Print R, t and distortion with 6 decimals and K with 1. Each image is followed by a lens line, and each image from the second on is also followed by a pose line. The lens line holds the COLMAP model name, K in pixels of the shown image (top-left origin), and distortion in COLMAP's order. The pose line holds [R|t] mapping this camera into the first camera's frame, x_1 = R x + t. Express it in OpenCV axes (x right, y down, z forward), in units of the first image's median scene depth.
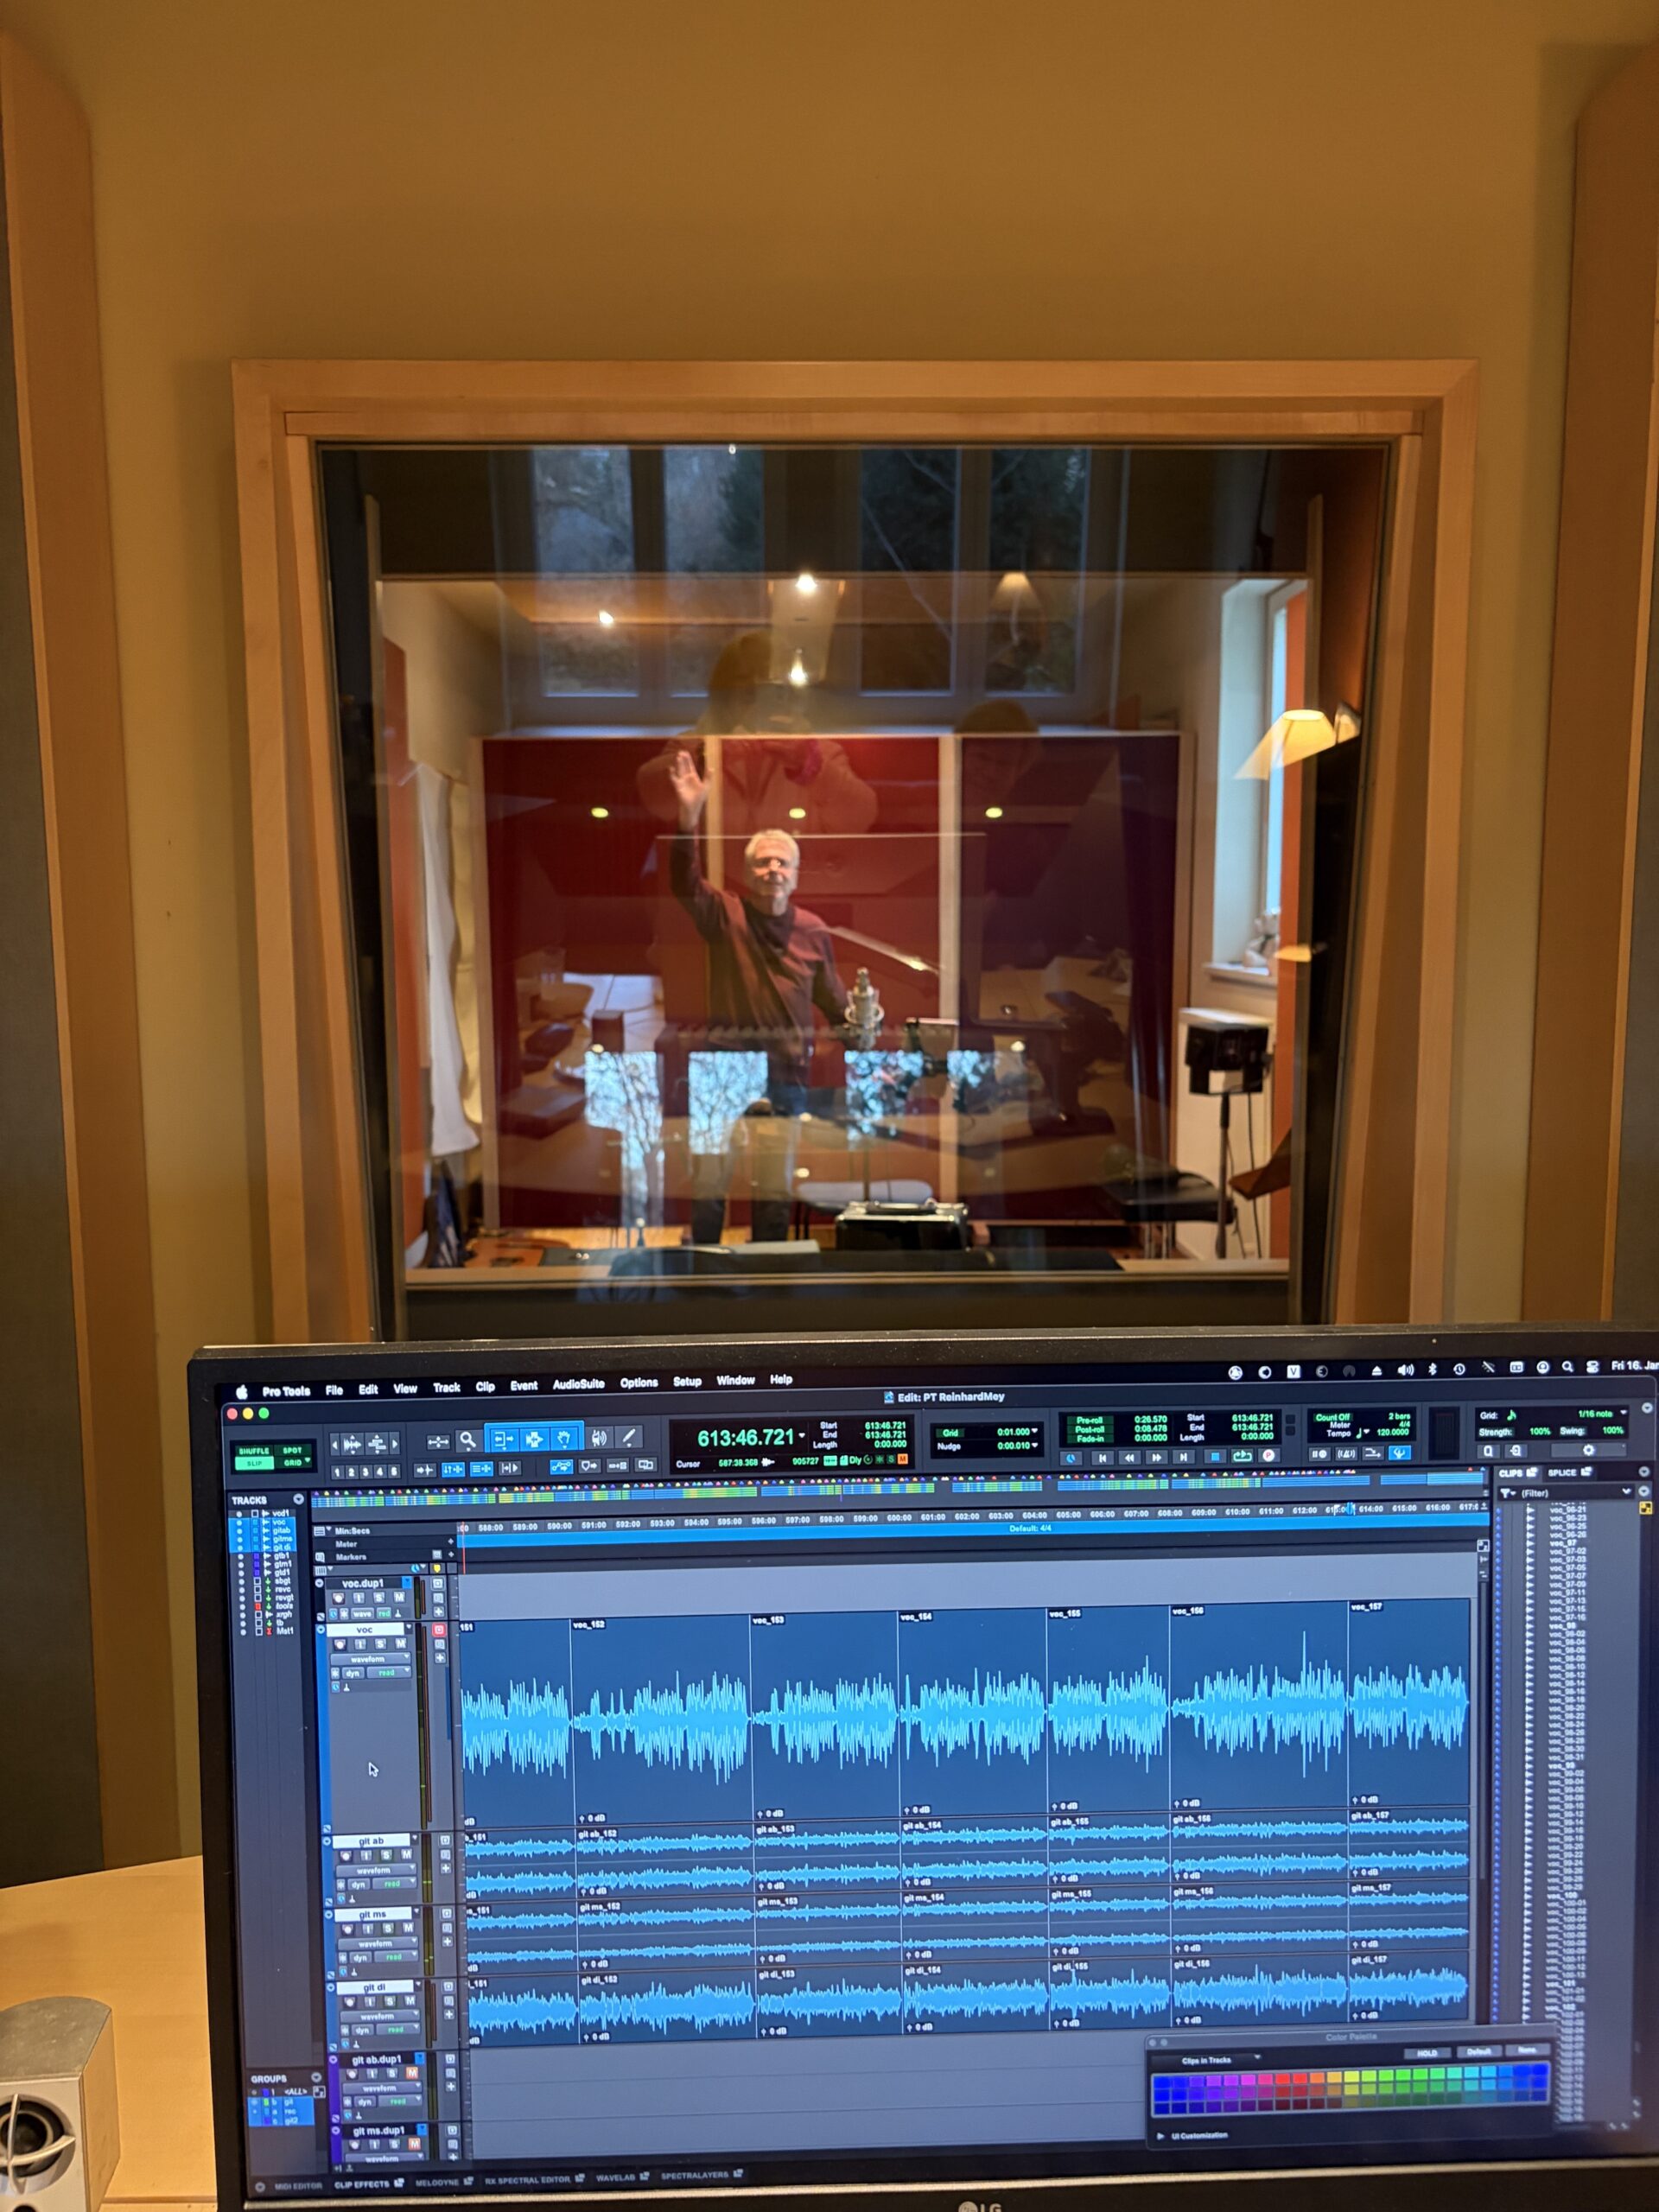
lens RADIAL K [[1689.1, 0, 817.0], [0, 1689.1, 1080.2], [0, 0, 1]] dist [0.035925, -0.044443]
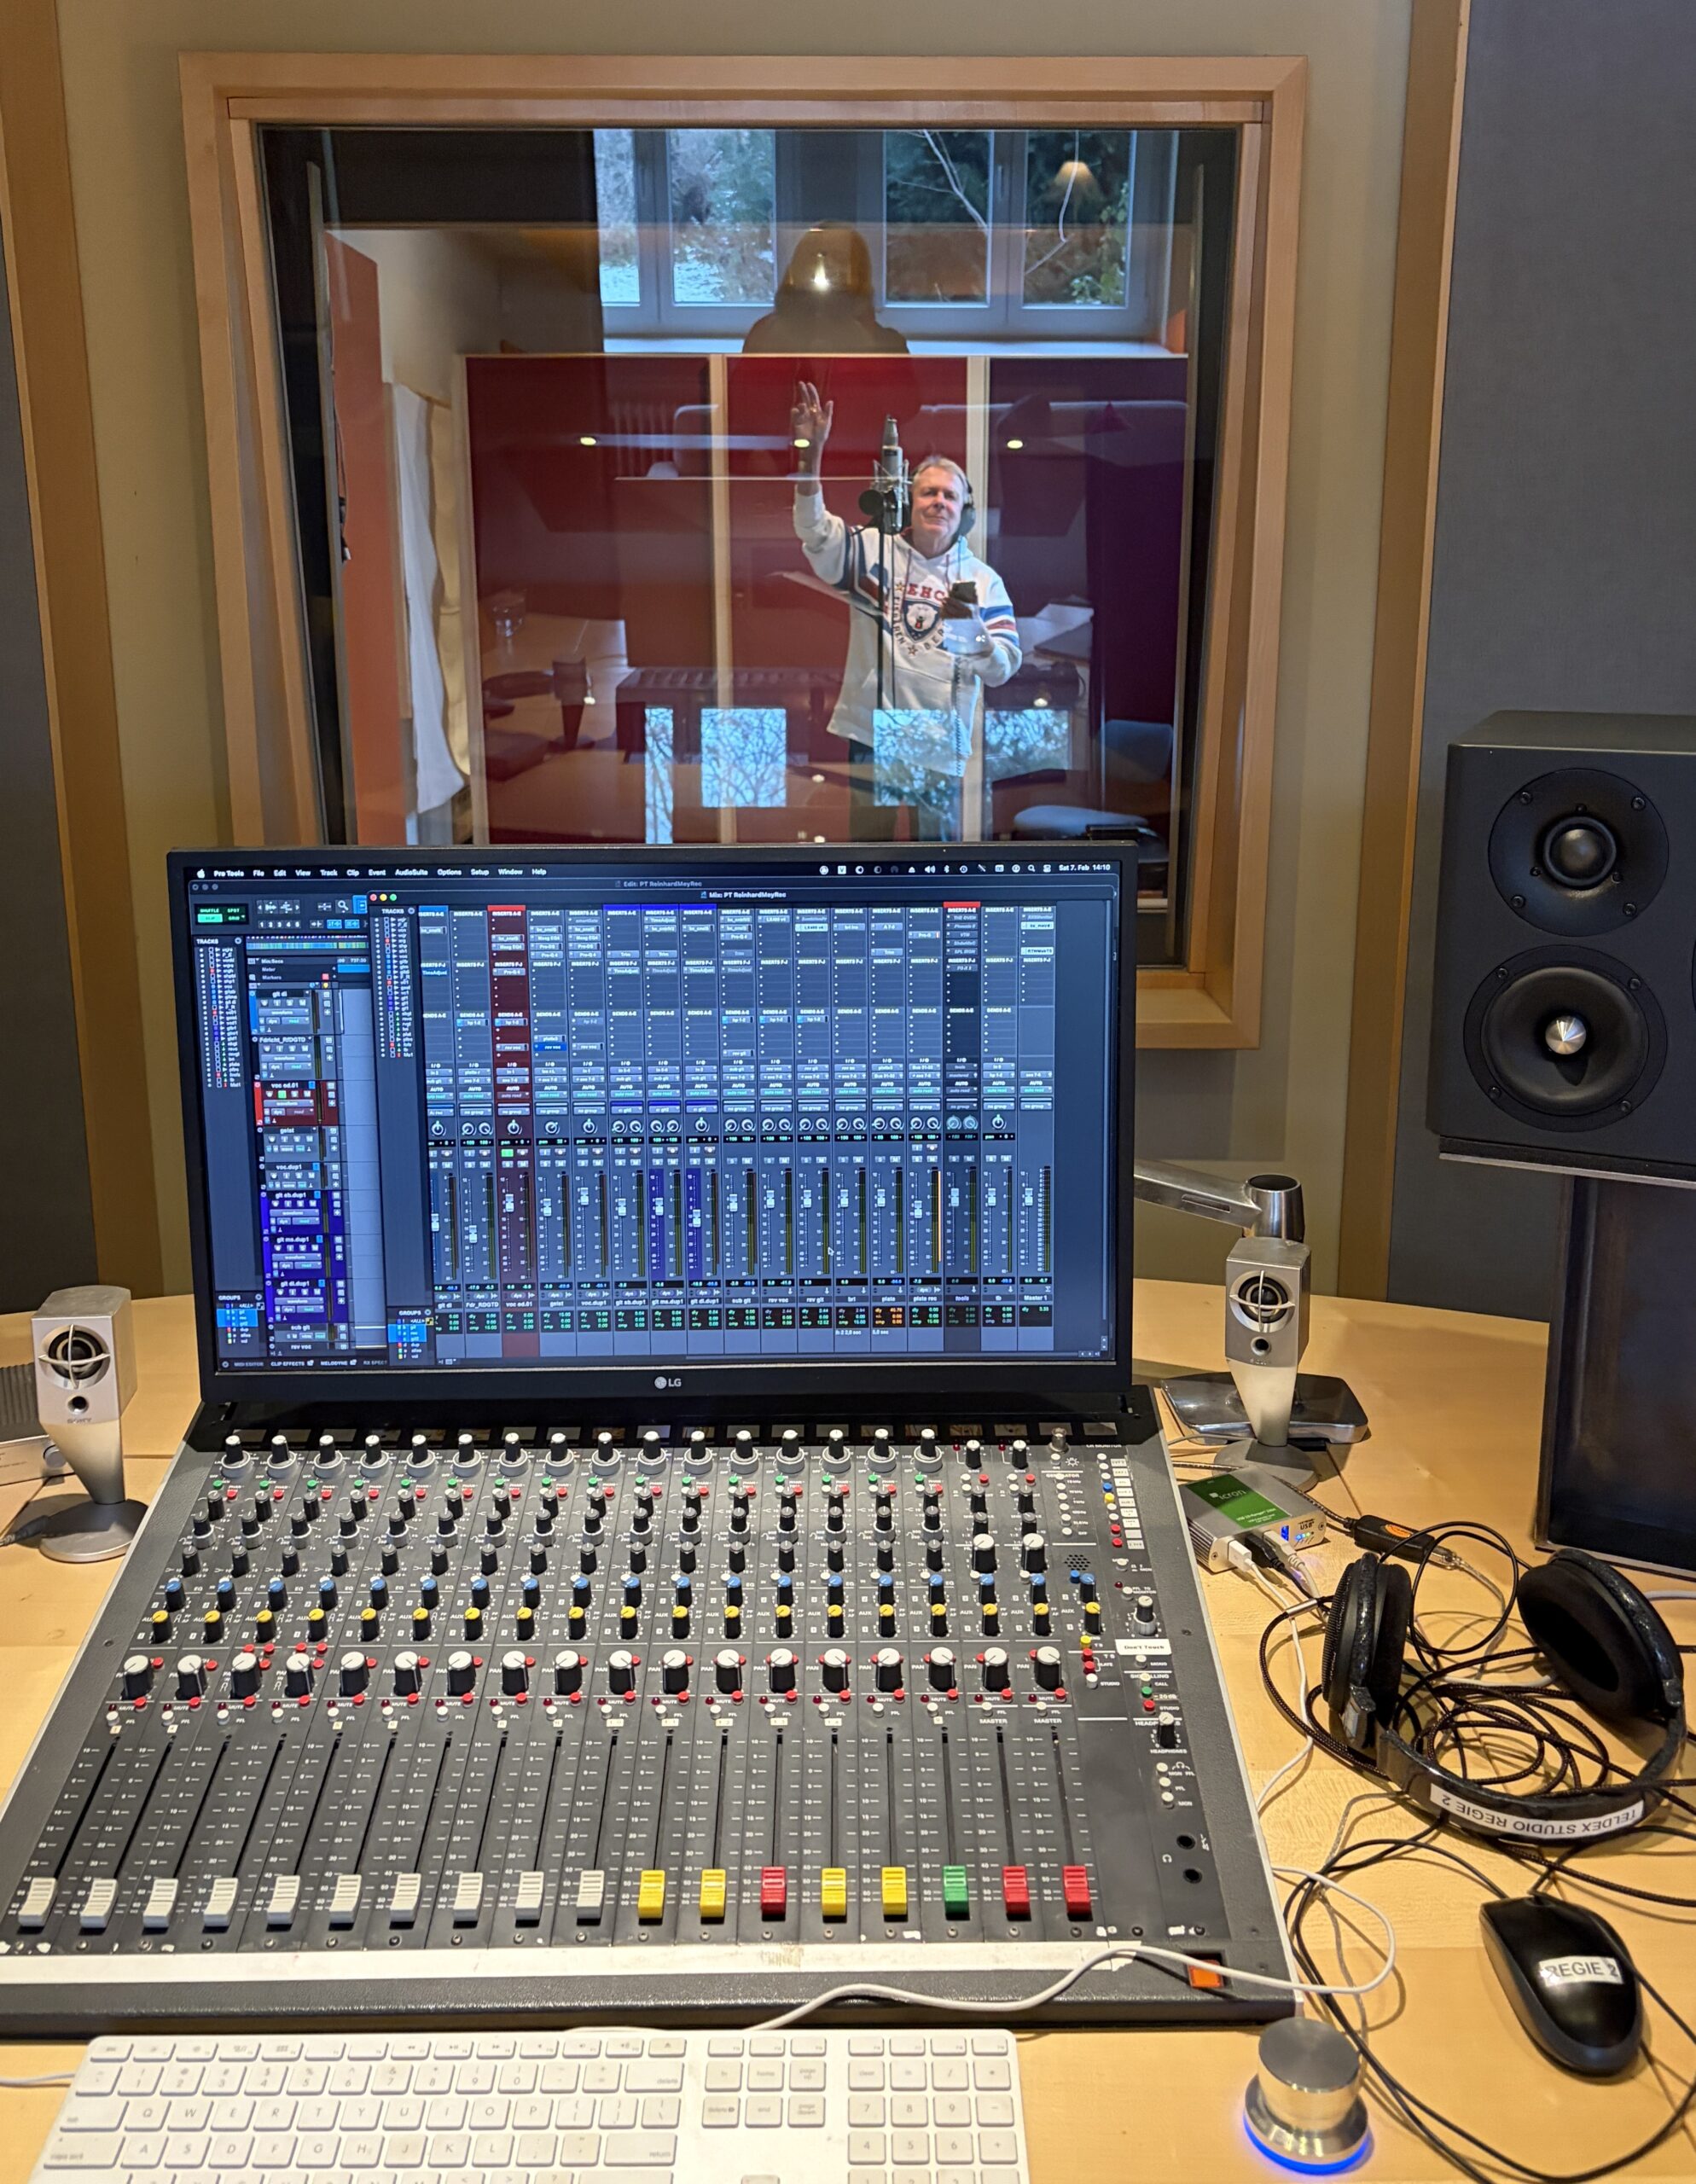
lens RADIAL K [[1963.0, 0, 864.5], [0, 1963.0, 948.5], [0, 0, 1]] dist [0.048138, -0.087614]
pose [[0.999916, 0.009021, -0.009272, 0.302901], [-0.008032, 0.994791, 0.101615, 0.057624], [0.010140, -0.101532, 0.994781, -0.847474]]
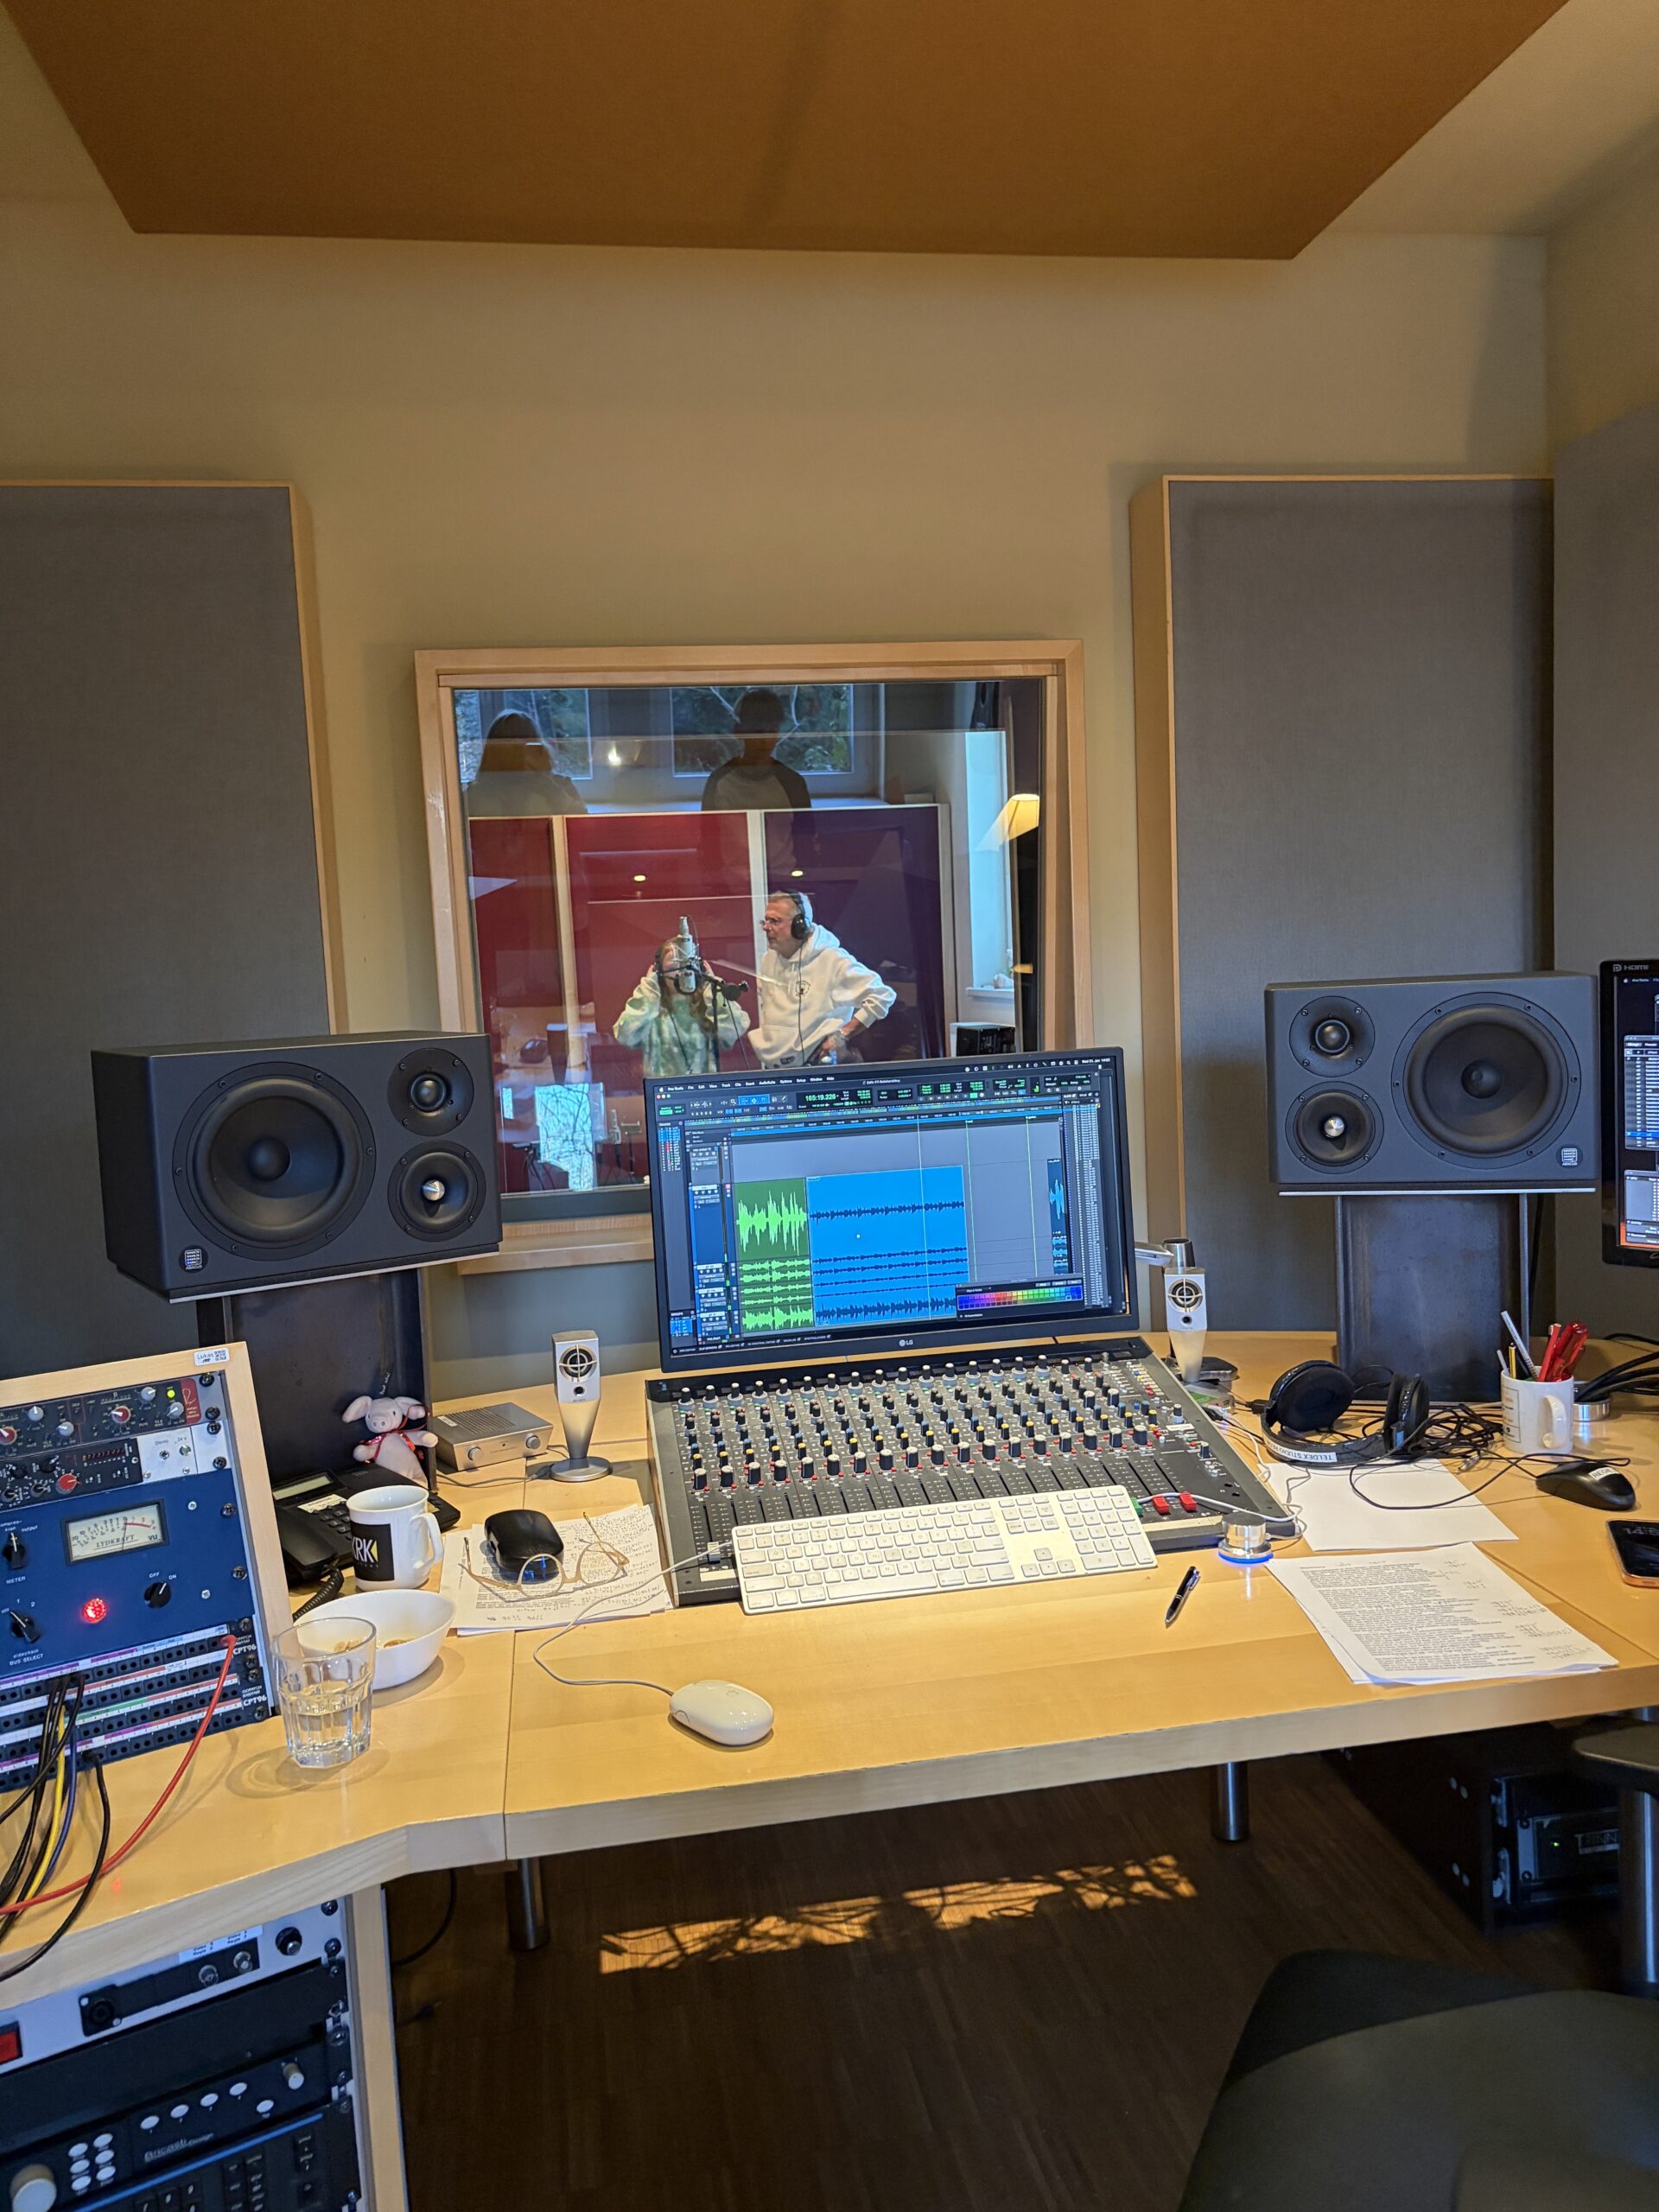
lens RADIAL K [[1689.1, 0, 834.3], [0, 1689.1, 1095.2], [0, 0, 1]] dist [0.035925, -0.044443]
pose [[0.988664, -0.051274, 0.141121, -0.453594], [0.054215, 0.998383, -0.017072, 0.258728], [-0.140017, 0.024530, 0.989845, -2.089766]]
